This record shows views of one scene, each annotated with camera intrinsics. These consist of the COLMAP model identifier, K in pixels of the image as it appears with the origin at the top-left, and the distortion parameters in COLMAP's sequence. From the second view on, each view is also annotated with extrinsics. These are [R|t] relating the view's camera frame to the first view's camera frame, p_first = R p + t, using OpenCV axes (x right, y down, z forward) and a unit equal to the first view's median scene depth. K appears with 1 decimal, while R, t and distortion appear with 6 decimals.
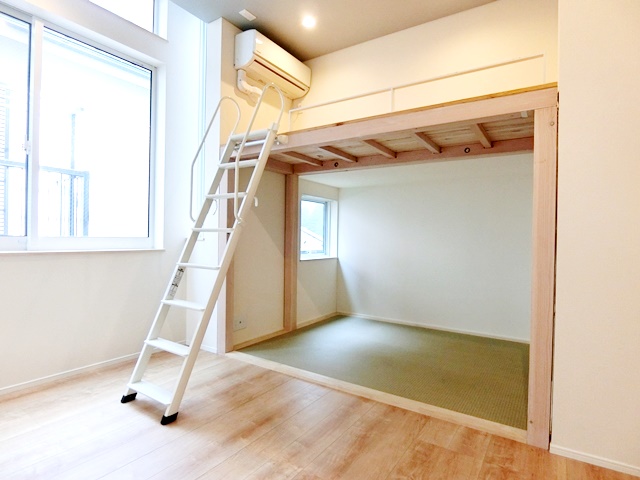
lens RADIAL K [[359.4, 0, 318.3], [0, 359.4, 243.5], [0, 0, 1]] dist [-0.015317, 0.001080]
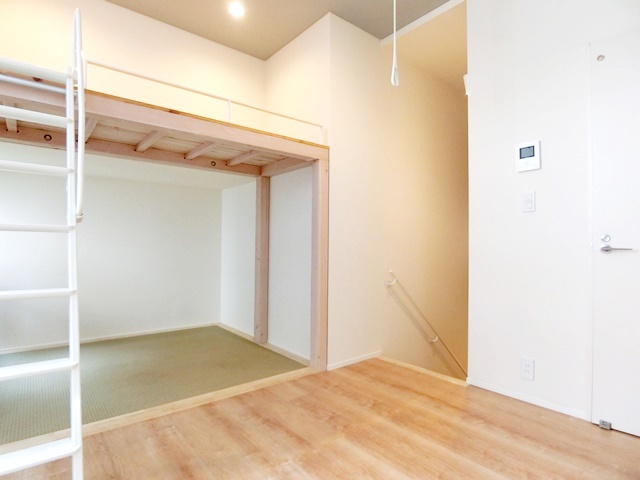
lens RADIAL K [[359.4, 0, 318.3], [0, 359.4, 243.5], [0, 0, 1]] dist [-0.015317, 0.001080]
pose [[0.286715, -0.009291, 0.957971, -0.581955], [0.011604, 0.999913, 0.006225, -0.007533], [-0.957946, 0.009331, 0.286798, 0.346211]]
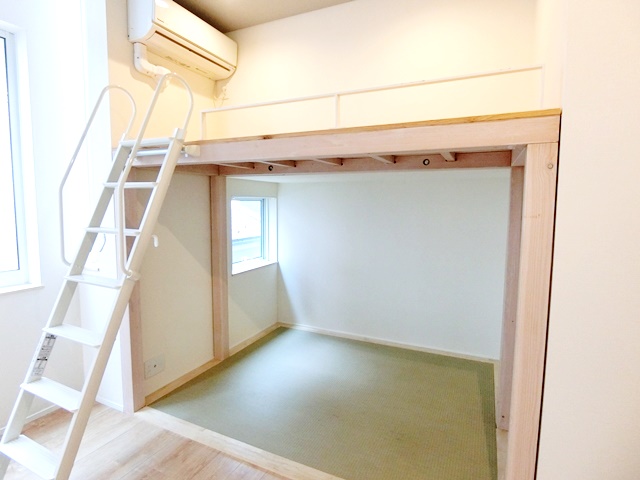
lens RADIAL K [[359.3, 0, 316.2], [0, 359.3, 237.1], [0, 0, 1]] dist [-0.006503, -0.000502]
pose [[0.989926, -0.022373, 0.139808, 0.043608], [0.011024, 0.996618, 0.081428, -0.157865], [-0.141157, -0.079067, 0.986825, 0.201830]]
